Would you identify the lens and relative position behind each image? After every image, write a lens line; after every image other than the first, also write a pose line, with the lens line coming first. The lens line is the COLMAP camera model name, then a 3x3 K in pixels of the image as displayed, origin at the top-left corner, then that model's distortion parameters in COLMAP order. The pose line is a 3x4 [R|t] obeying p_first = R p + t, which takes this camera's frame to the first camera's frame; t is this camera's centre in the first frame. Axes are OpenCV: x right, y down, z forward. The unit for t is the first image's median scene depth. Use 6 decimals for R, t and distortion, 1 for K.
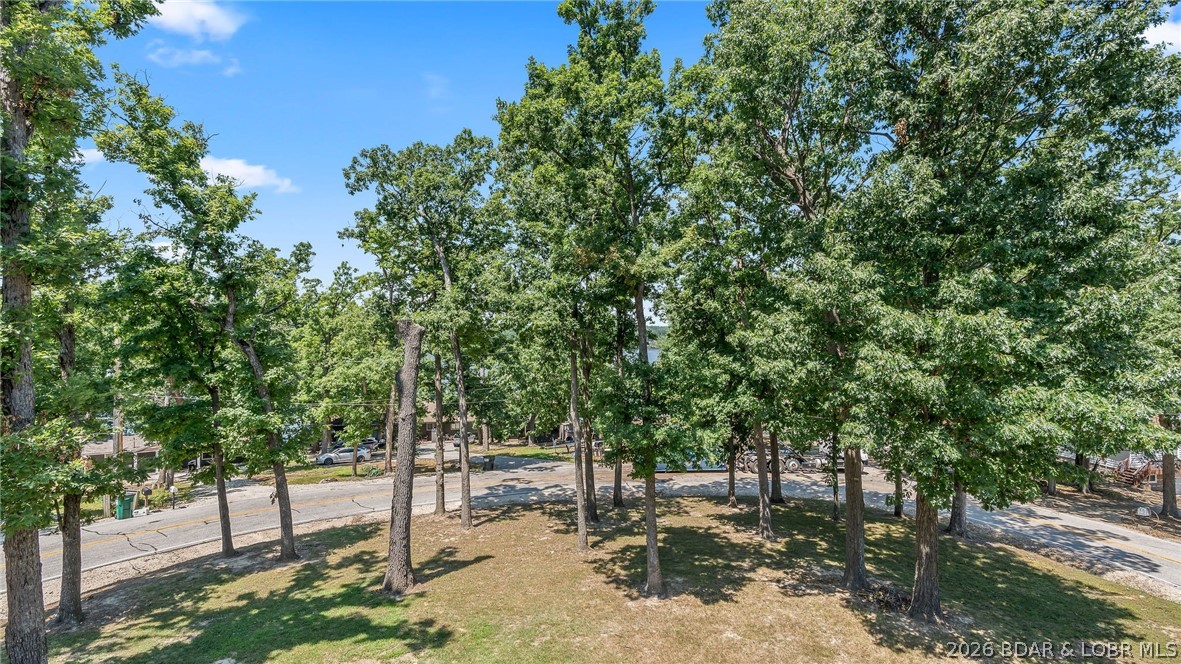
lens RADIAL K [[532.1, 0, 591.0], [0, 532.1, 329.9], [0, 0, 1]] dist [-0.011371, 0.003625]
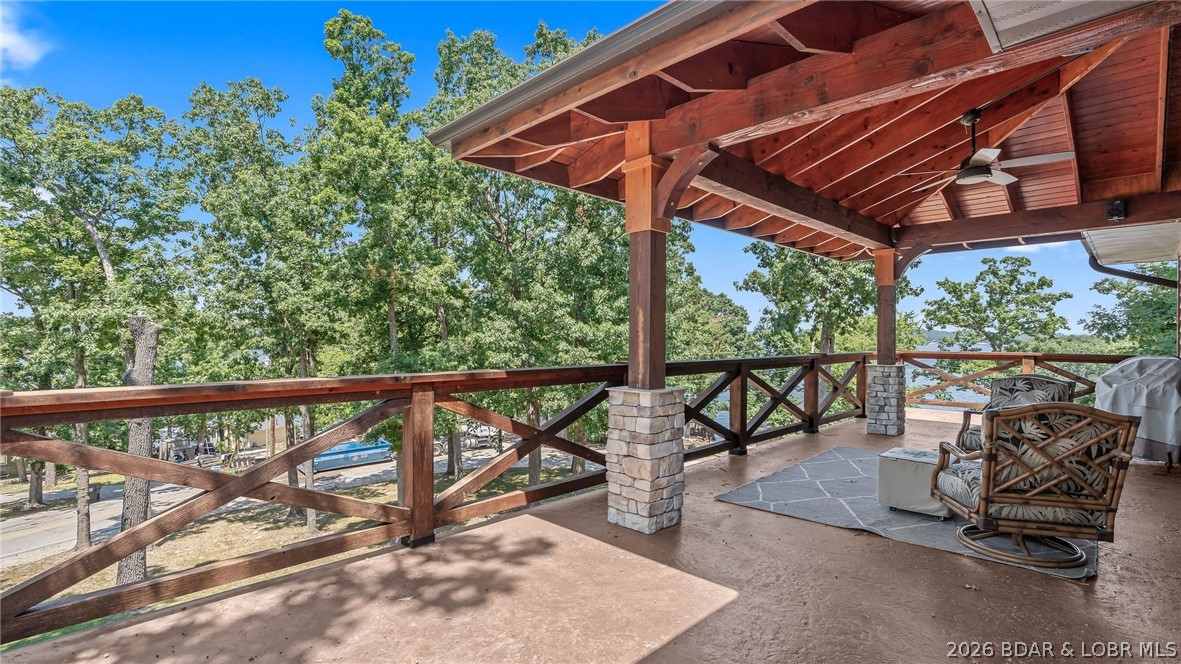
lens RADIAL K [[532.1, 0, 592.6], [0, 532.1, 336.4], [0, 0, 1]] dist [-0.011371, 0.003625]
pose [[0.756785, 0.005954, 0.653636, -0.308934], [-0.013769, 0.999882, 0.006834, -0.002144], [-0.653518, -0.014172, 0.756778, -0.188821]]
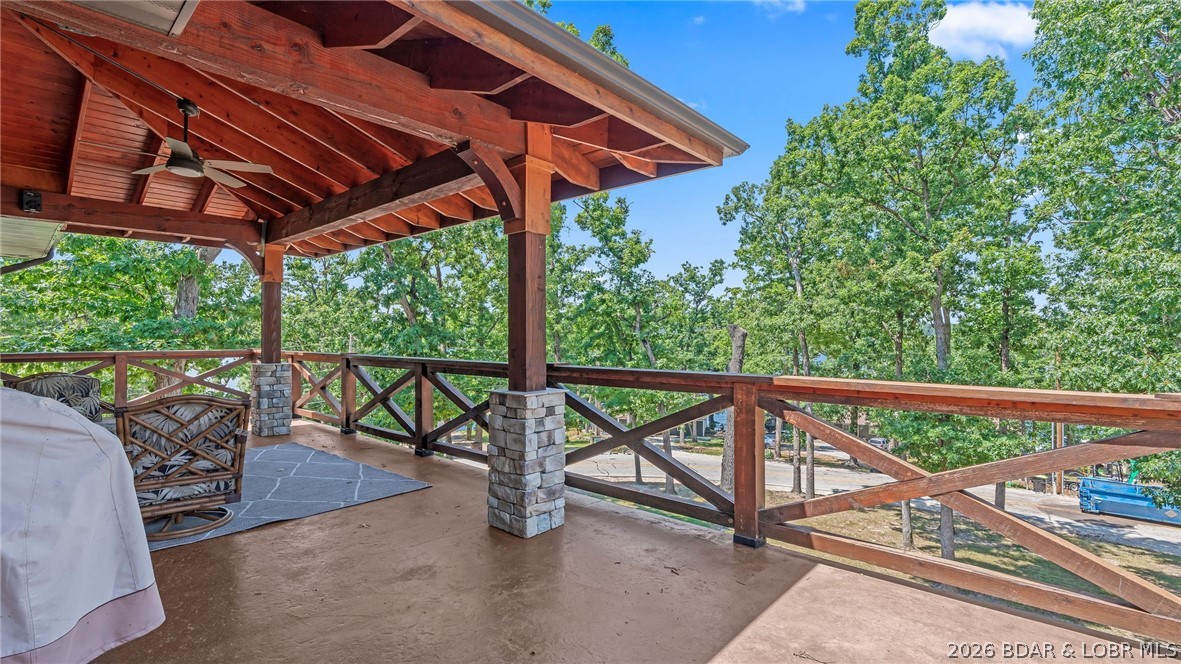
lens RADIAL K [[532.1, 0, 590.7], [0, 532.1, 332.2], [0, 0, 1]] dist [-0.011371, 0.003625]
pose [[0.700345, -0.002027, -0.713802, 0.306409], [0.004909, 0.999986, 0.001977, -0.004462], [0.713788, -0.004889, 0.700345, -0.156642]]
